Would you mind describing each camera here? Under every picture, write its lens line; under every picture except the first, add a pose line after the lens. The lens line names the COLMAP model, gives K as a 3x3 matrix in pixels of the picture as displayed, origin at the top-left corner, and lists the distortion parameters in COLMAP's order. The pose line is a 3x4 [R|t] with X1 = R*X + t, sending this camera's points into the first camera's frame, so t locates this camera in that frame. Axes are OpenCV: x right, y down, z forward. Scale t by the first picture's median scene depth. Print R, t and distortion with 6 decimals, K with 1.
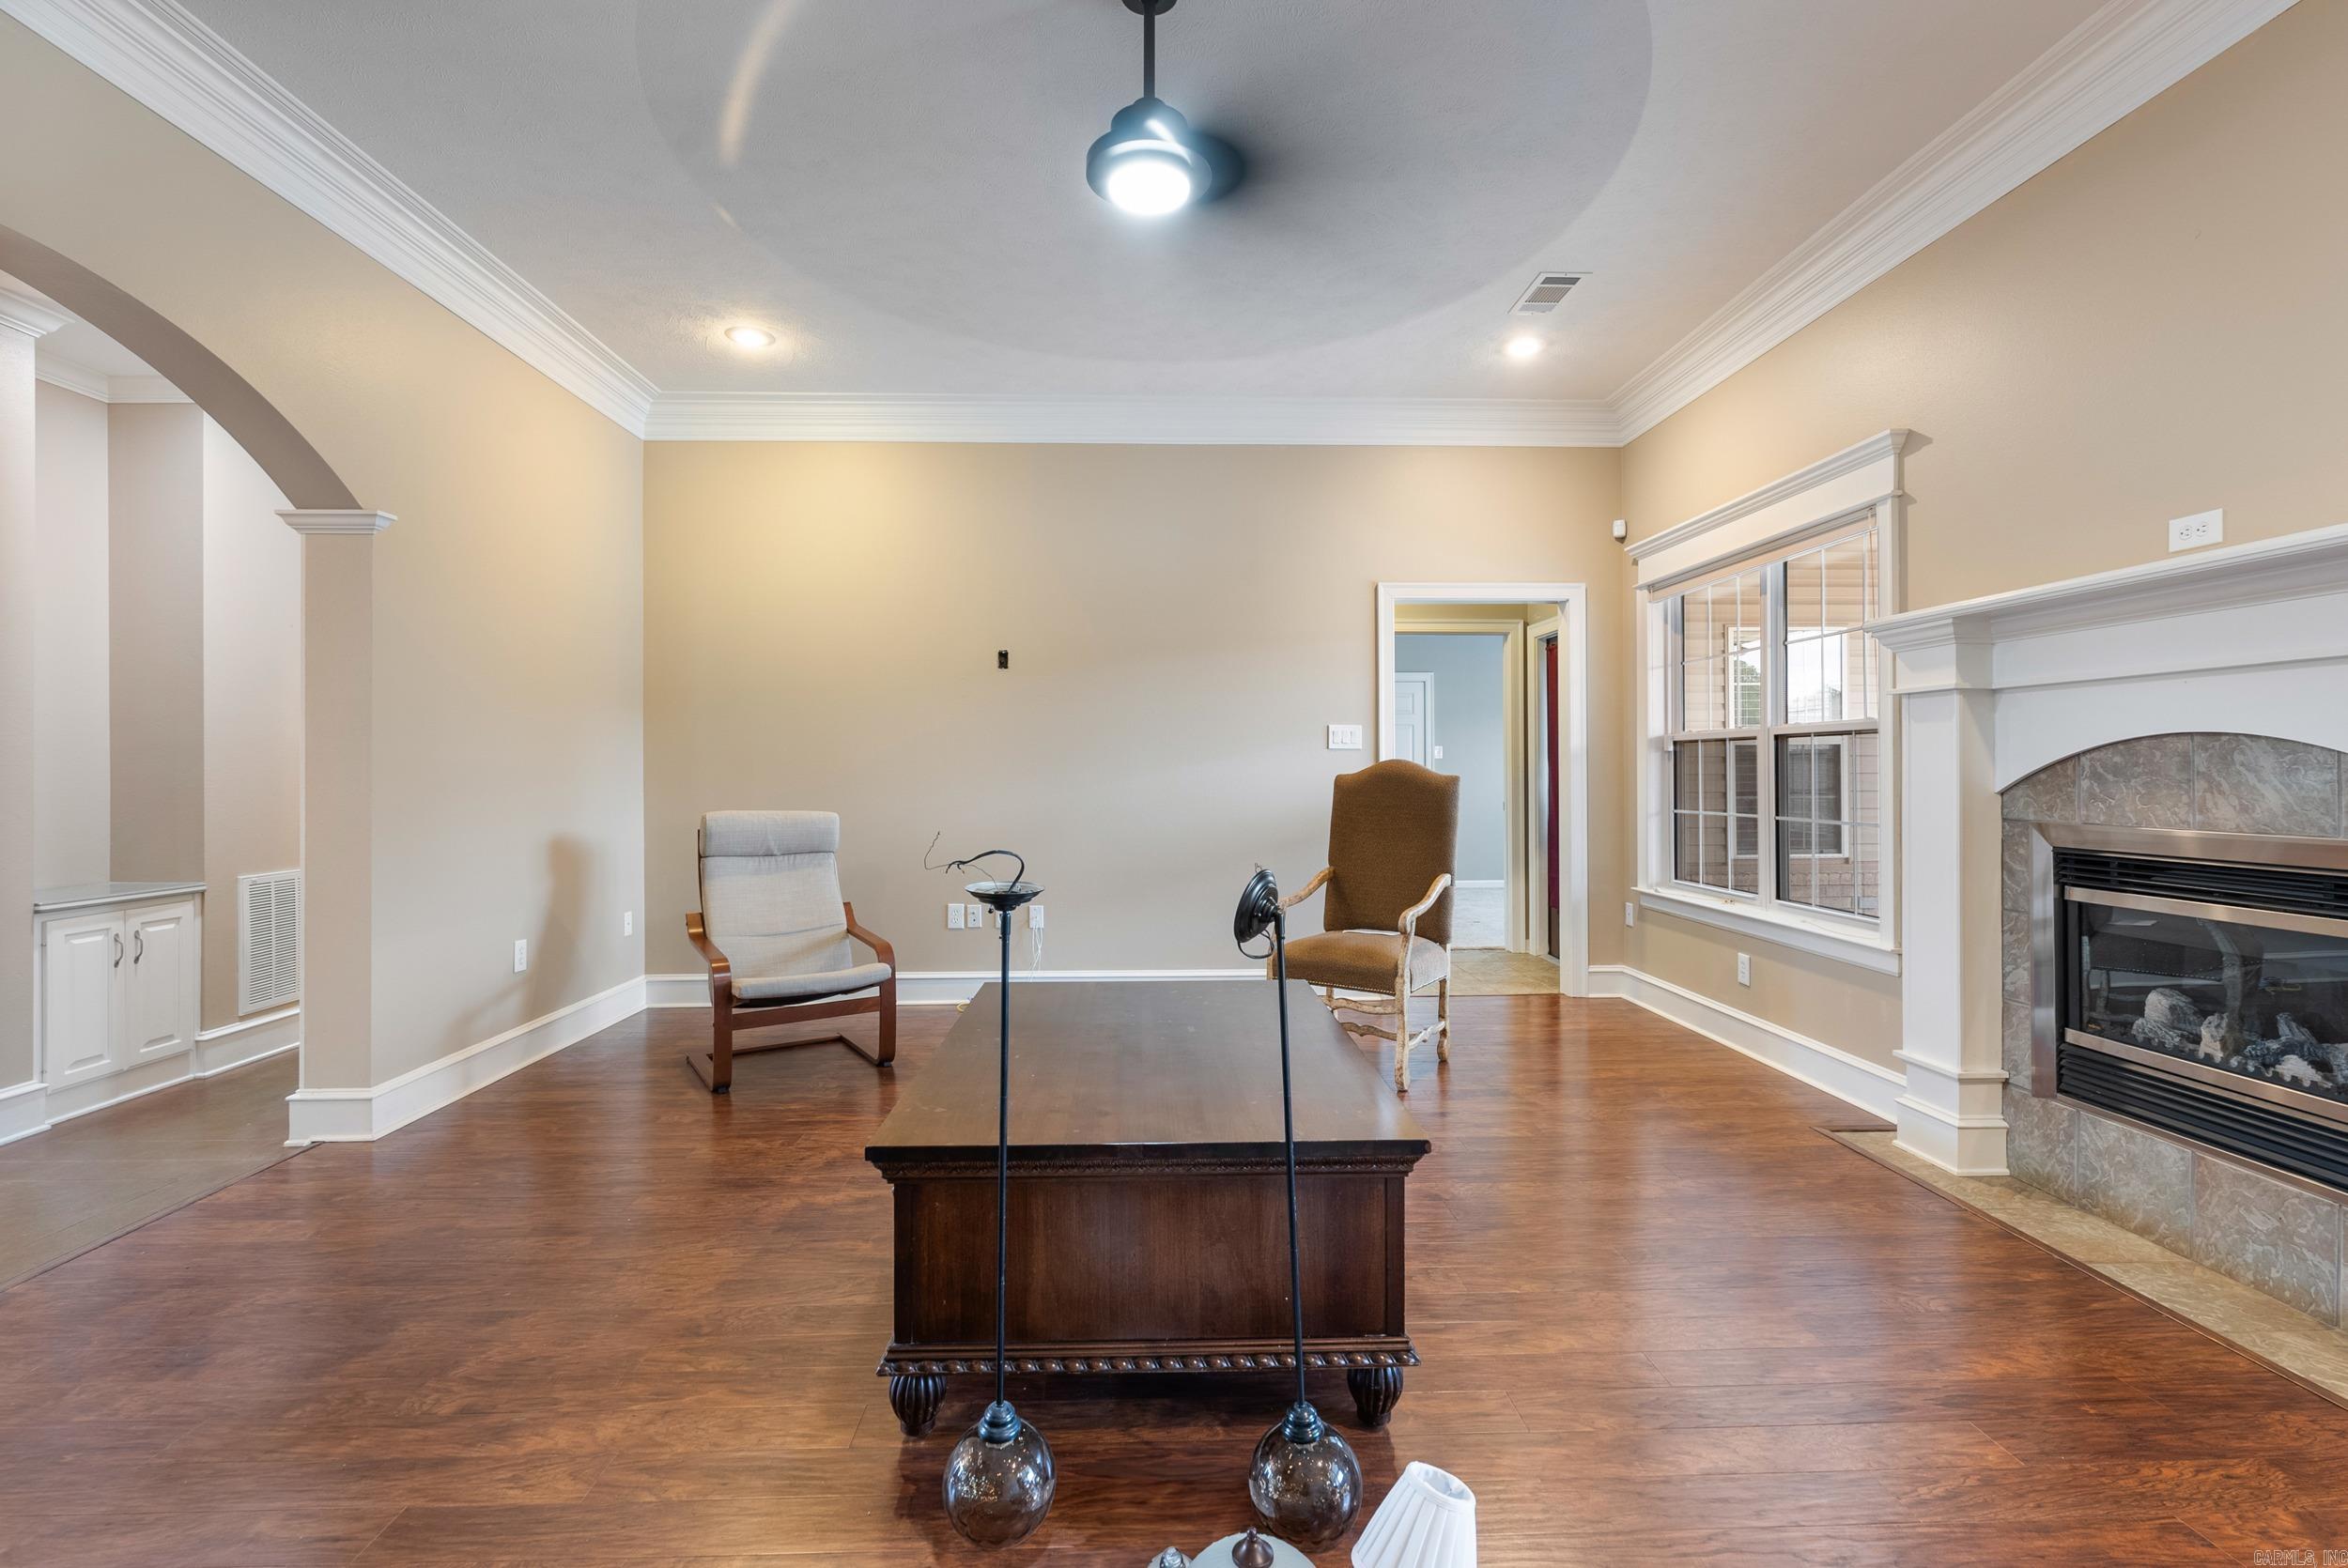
lens RADIAL K [[1041.4, 0, 1177.6], [0, 1041.4, 766.2], [0, 0, 1]] dist [-0.007666, 0.000973]
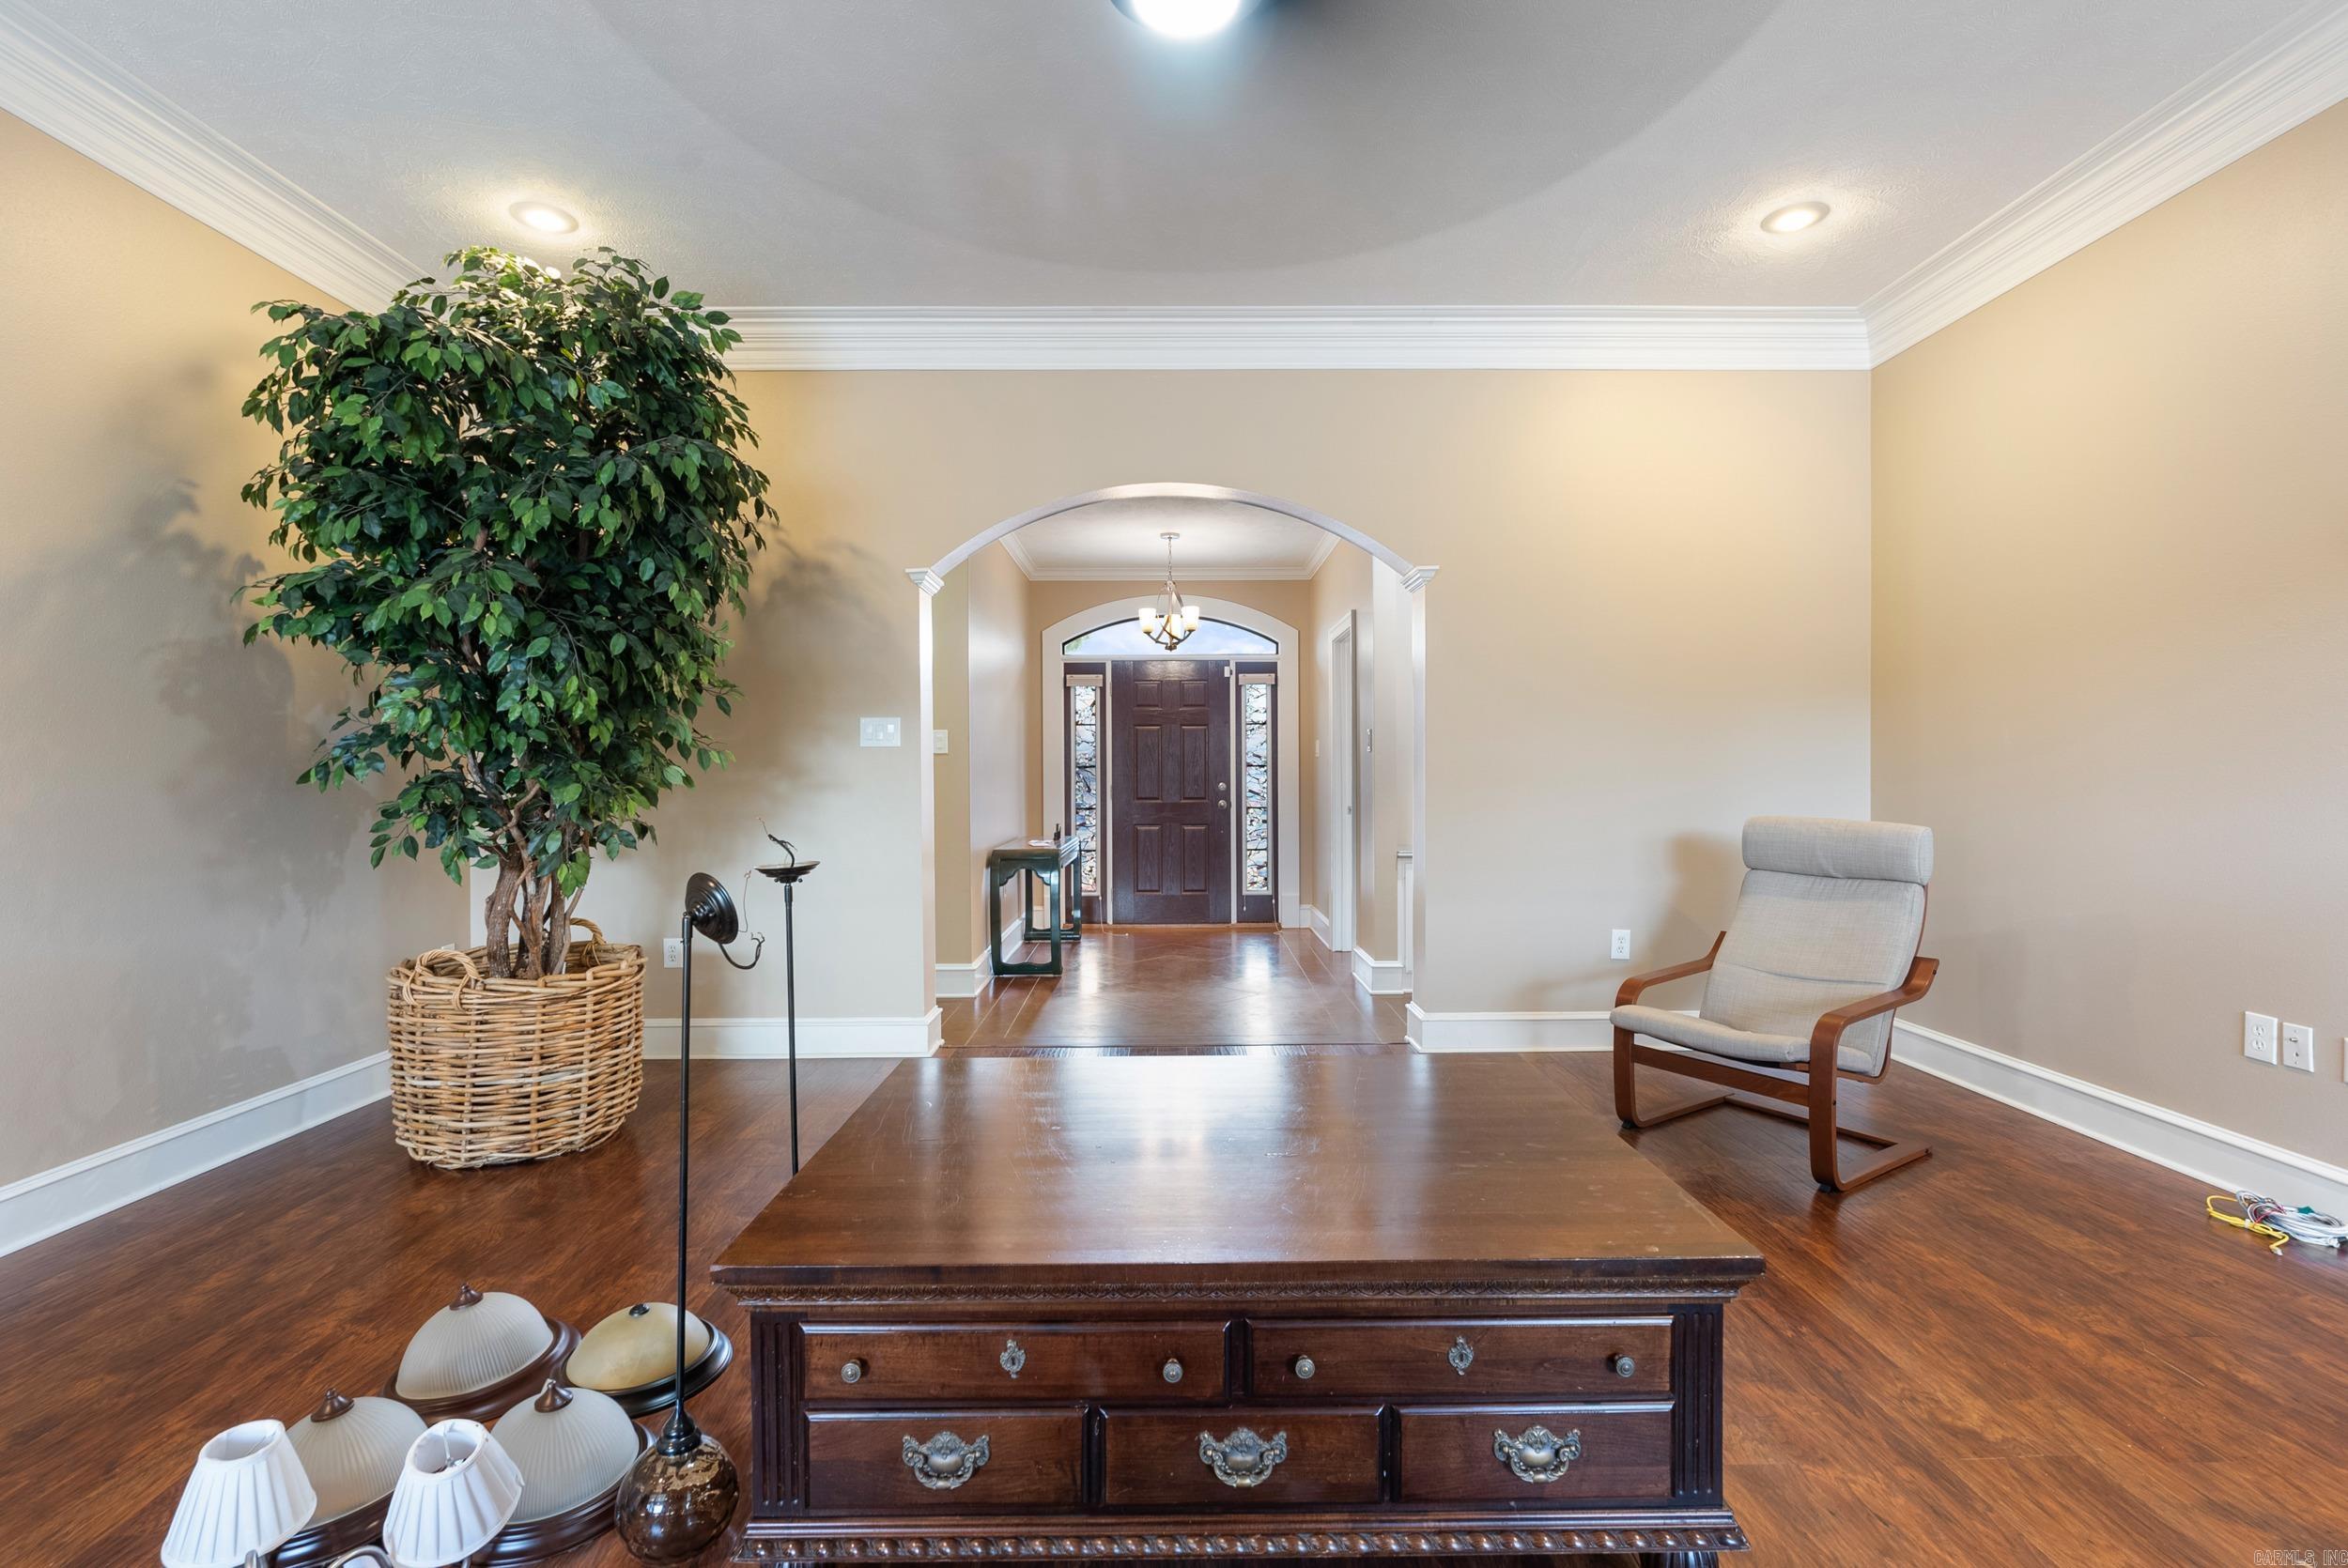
lens RADIAL K [[1041.4, 0, 1182.4], [0, 1041.4, 780.4], [0, 0, 1]] dist [-0.007666, 0.000973]
pose [[0.000136, 0.016131, -0.999870, 0.622488], [0.004348, 0.999860, 0.016131, -0.000040], [0.999991, -0.004350, 0.000066, 0.860970]]
